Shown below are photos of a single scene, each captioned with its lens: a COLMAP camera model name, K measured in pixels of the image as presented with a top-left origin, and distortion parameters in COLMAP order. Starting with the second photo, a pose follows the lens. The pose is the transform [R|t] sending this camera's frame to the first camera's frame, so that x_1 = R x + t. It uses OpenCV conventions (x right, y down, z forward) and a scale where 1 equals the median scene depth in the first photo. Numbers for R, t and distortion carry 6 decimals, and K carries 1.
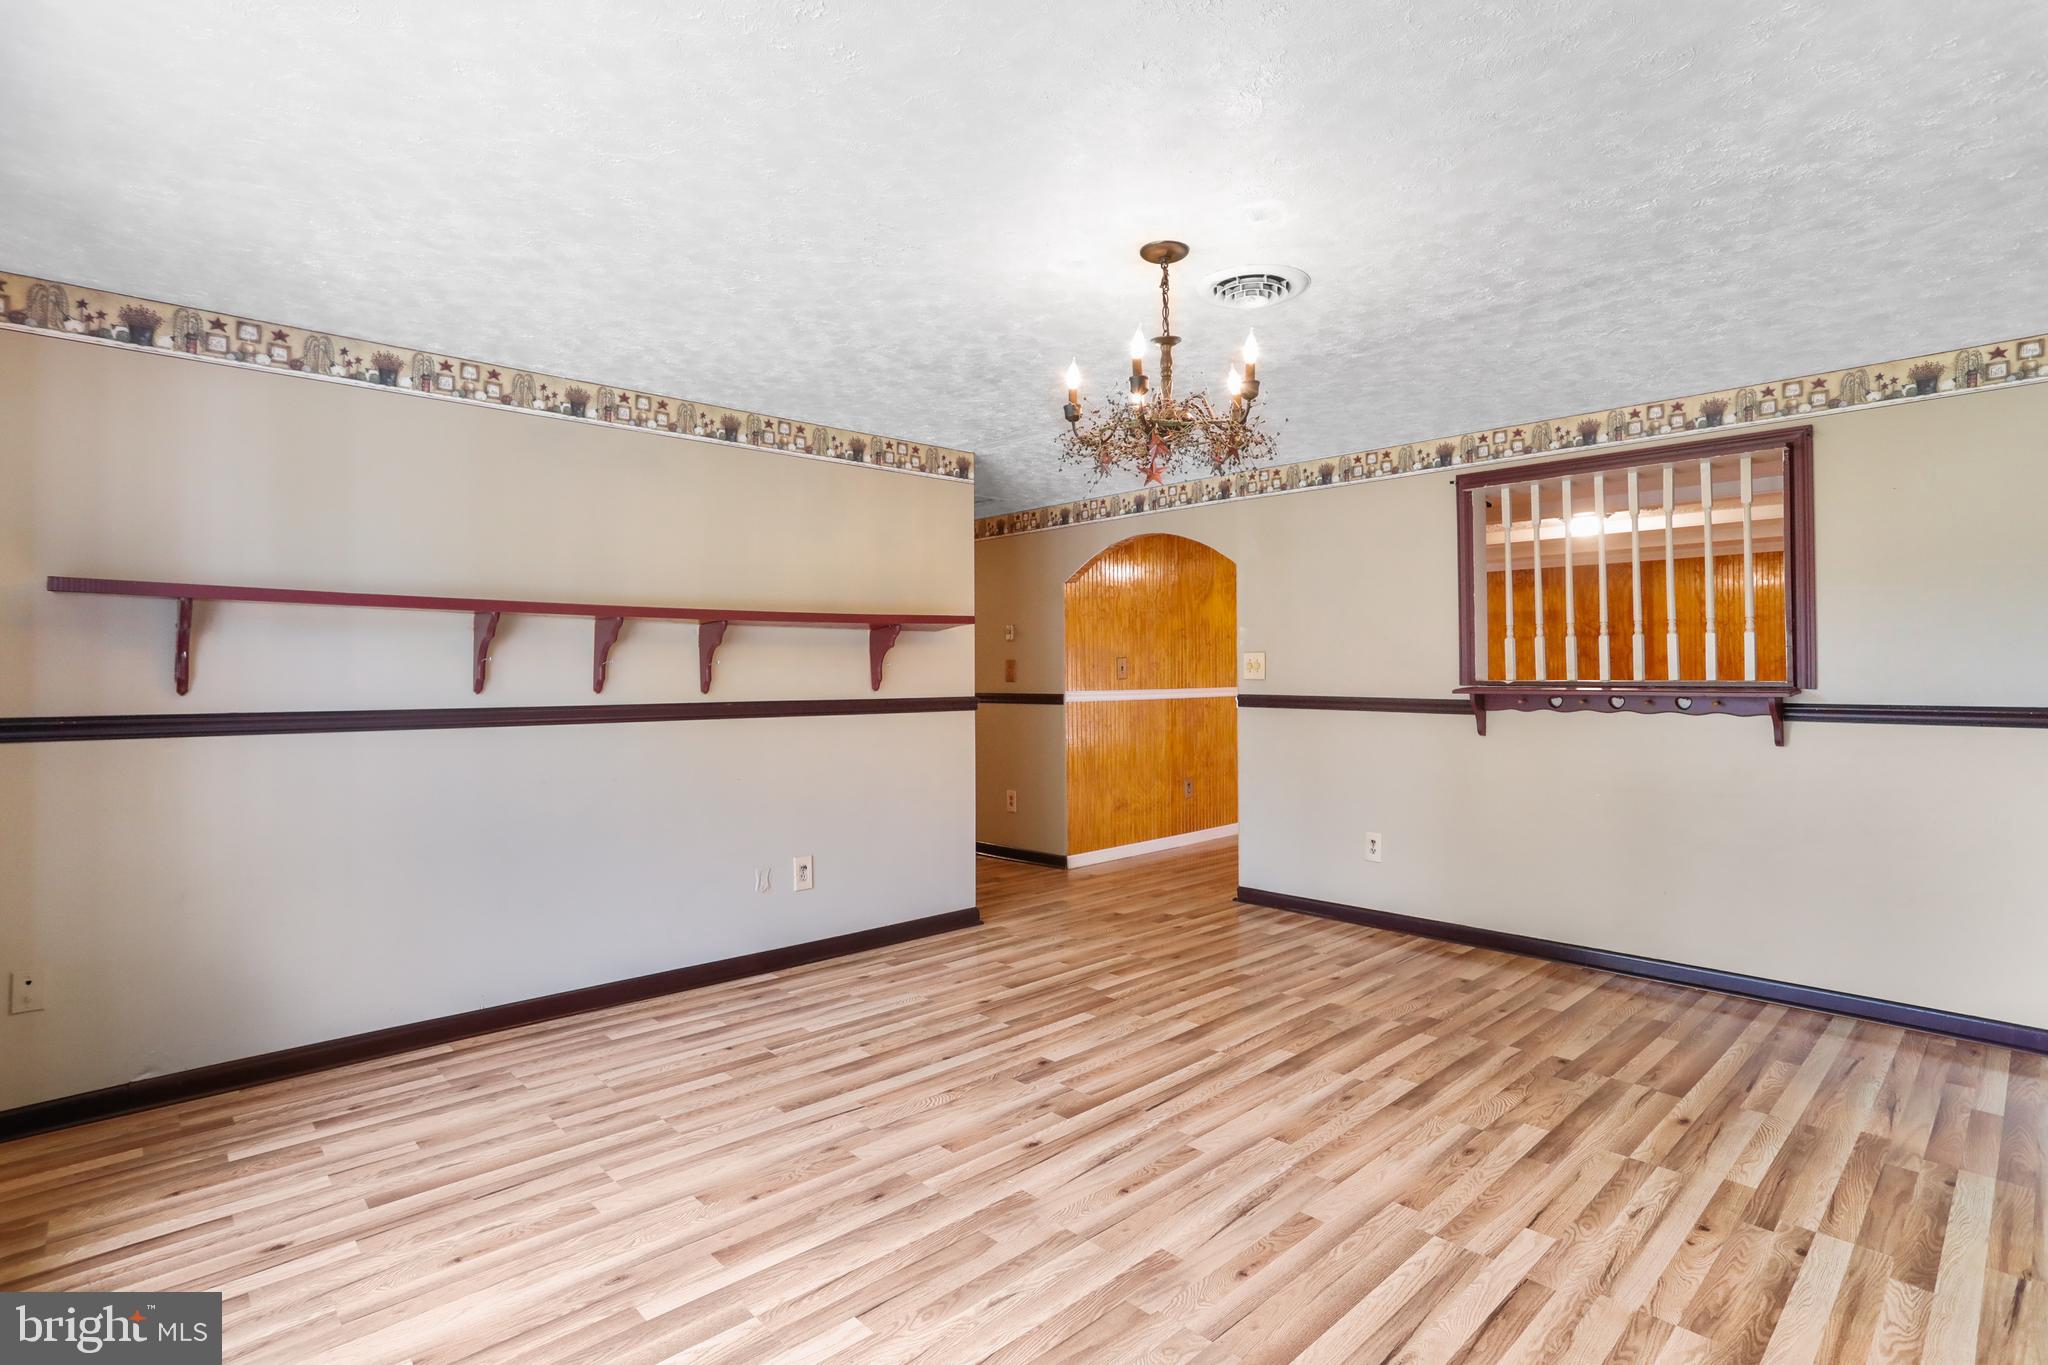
lens RADIAL K [[1000.0, 0, 1021.8], [0, 1000.0, 670.7], [0, 0, 1]] dist [-0.054205, 0.027465]
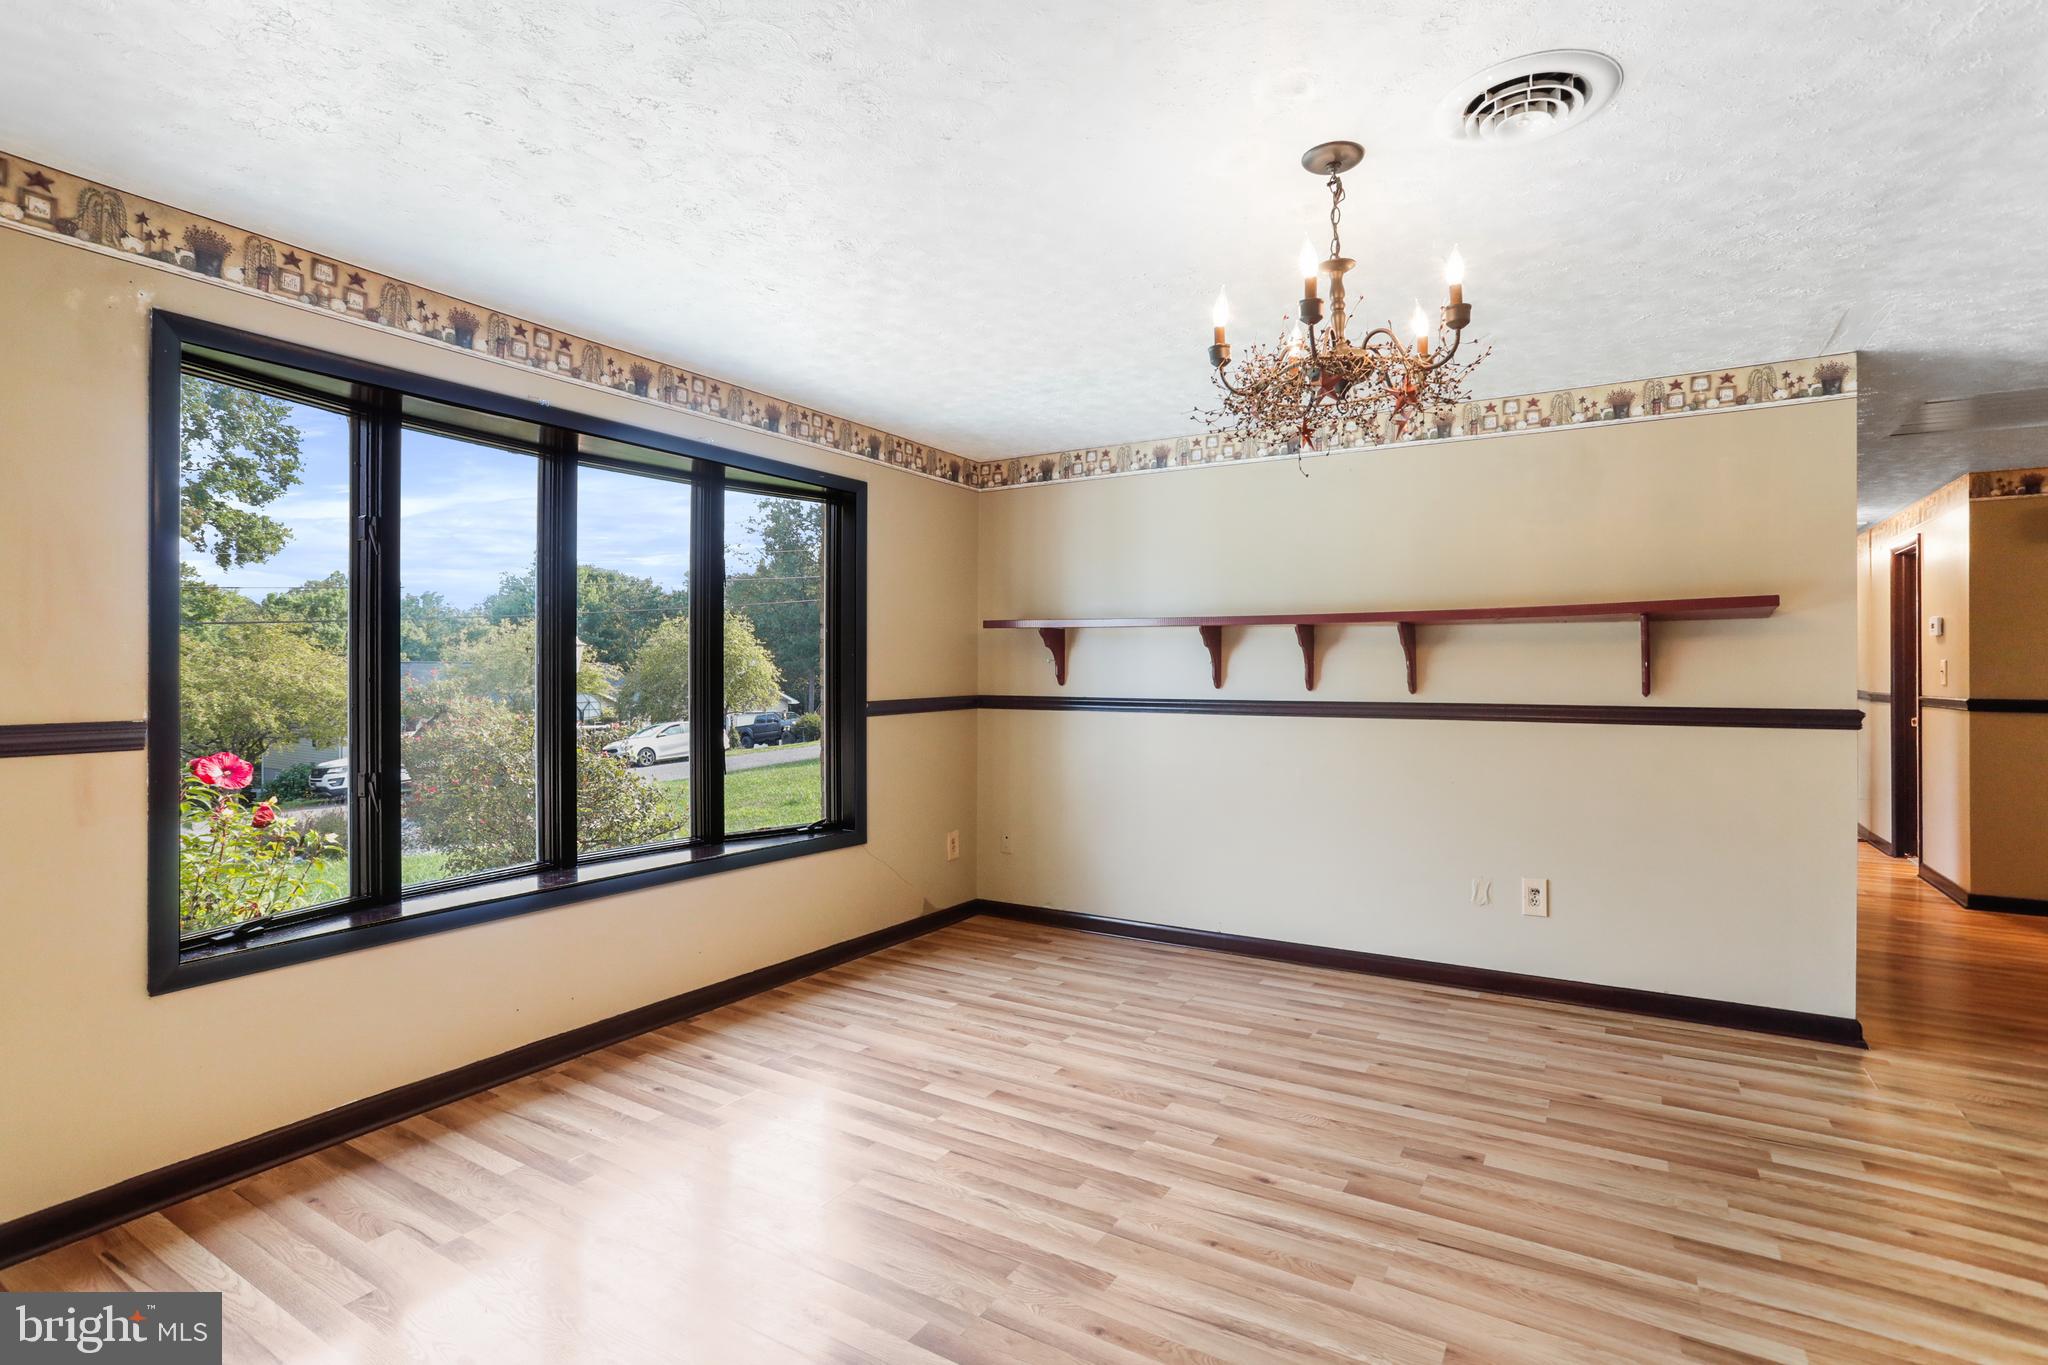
lens RADIAL K [[1000.0, 0, 1028.7], [0, 1000.0, 668.7], [0, 0, 1]] dist [-0.054205, 0.027465]
pose [[0.263690, -0.000593, -0.964607, 0.657008], [0.000304, 1.000000, -0.000531, -0.002228], [0.964607, -0.000153, 0.263690, 0.418649]]
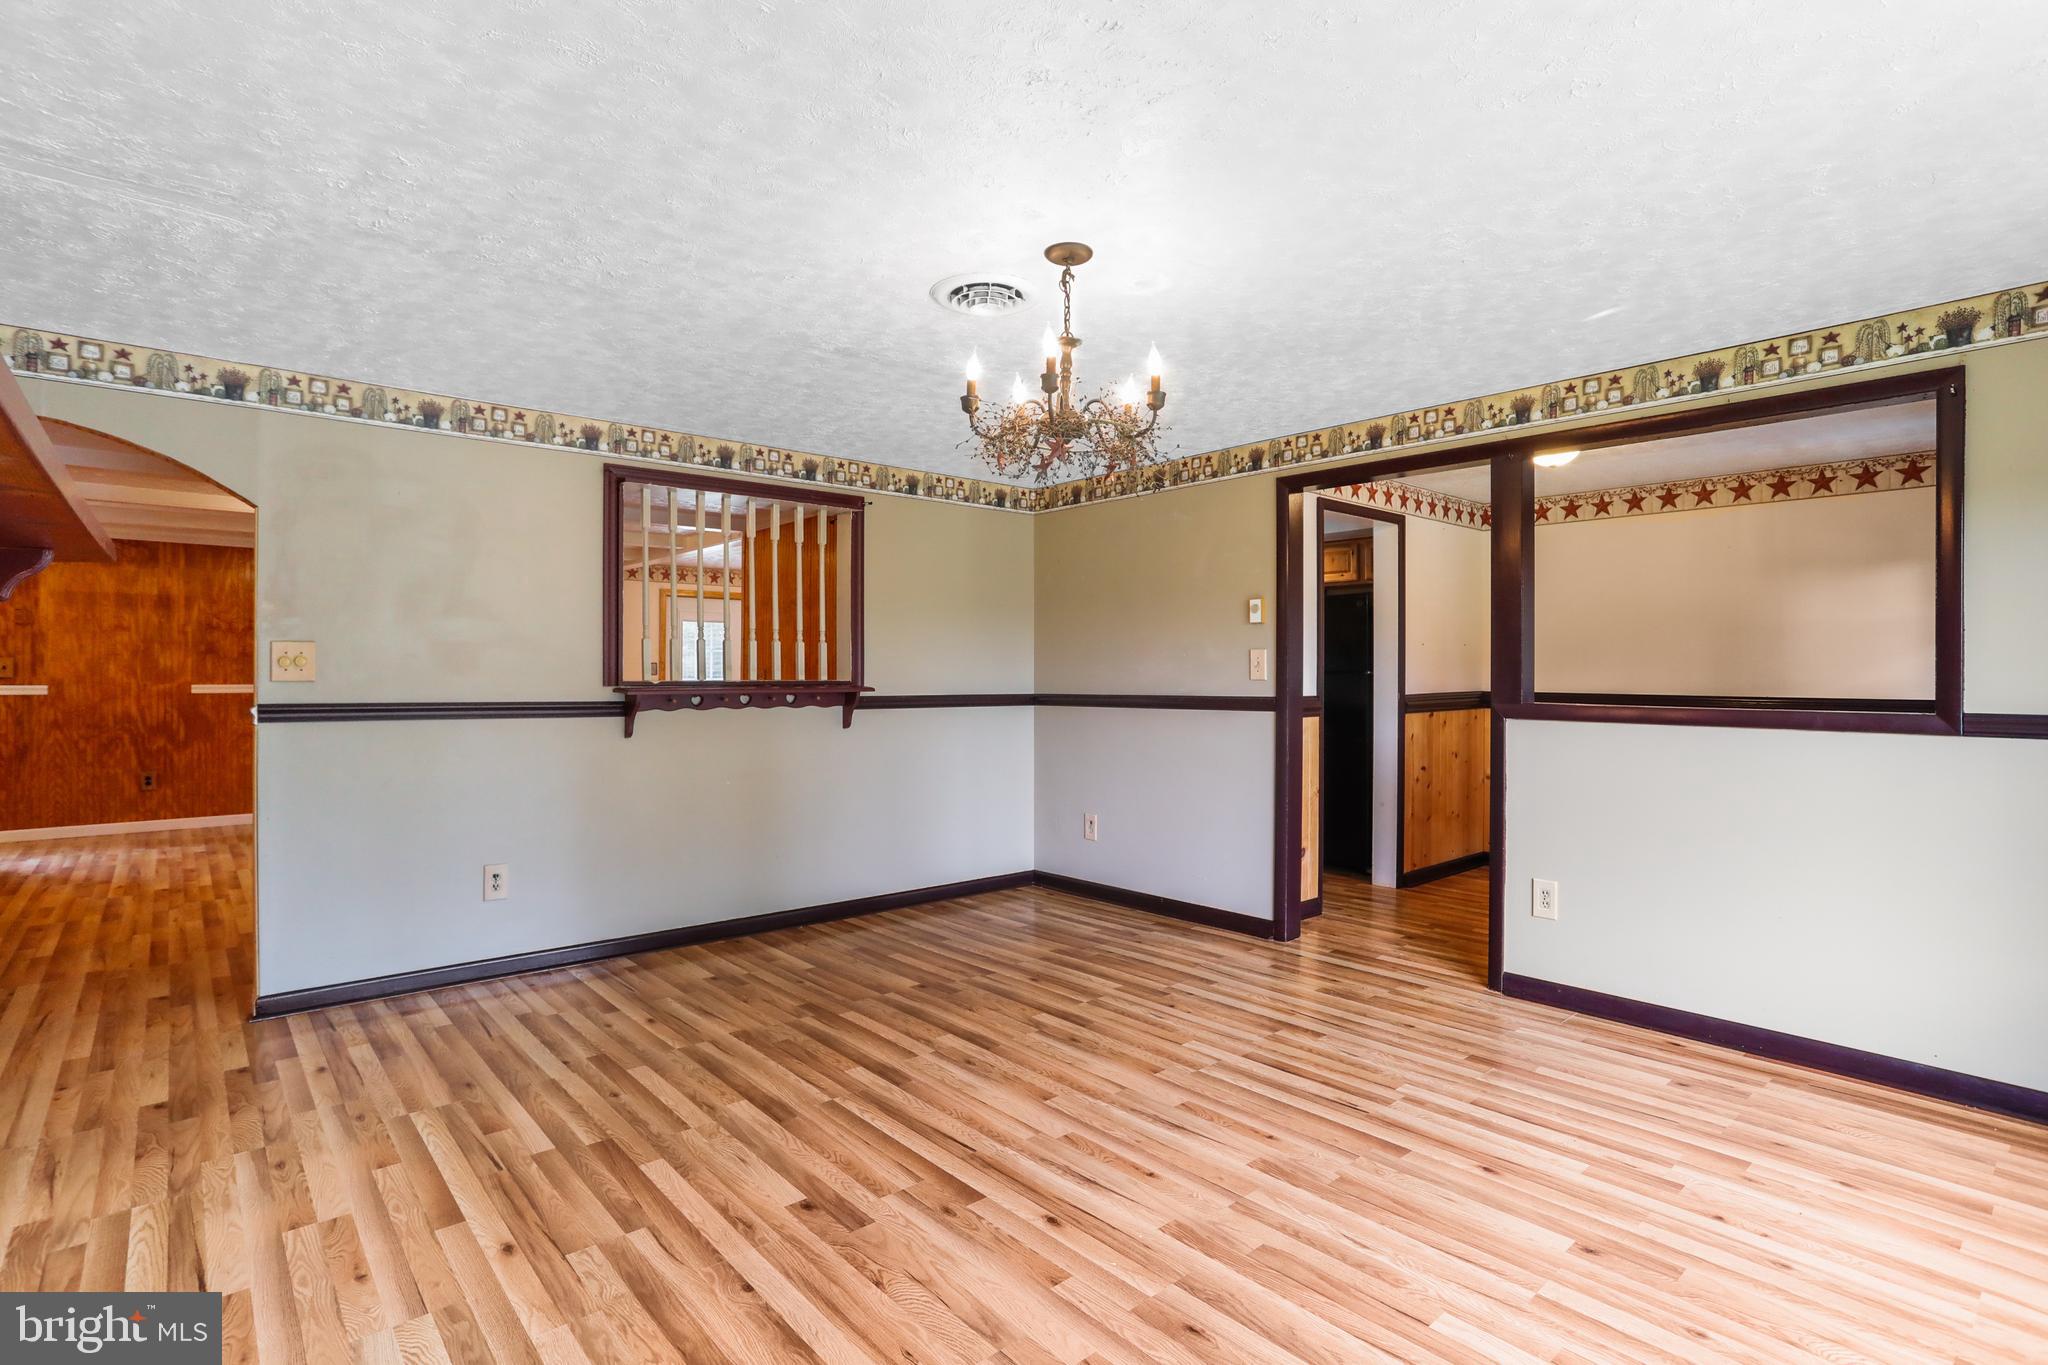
lens RADIAL K [[1000.0, 0, 1018.4], [0, 1000.0, 671.4], [0, 0, 1]] dist [-0.054205, 0.027465]
pose [[0.042553, 0.005106, 0.999081, -0.657529], [-0.004758, 0.999977, -0.004908, 0.004491], [-0.999083, -0.004545, 0.042577, 0.770350]]
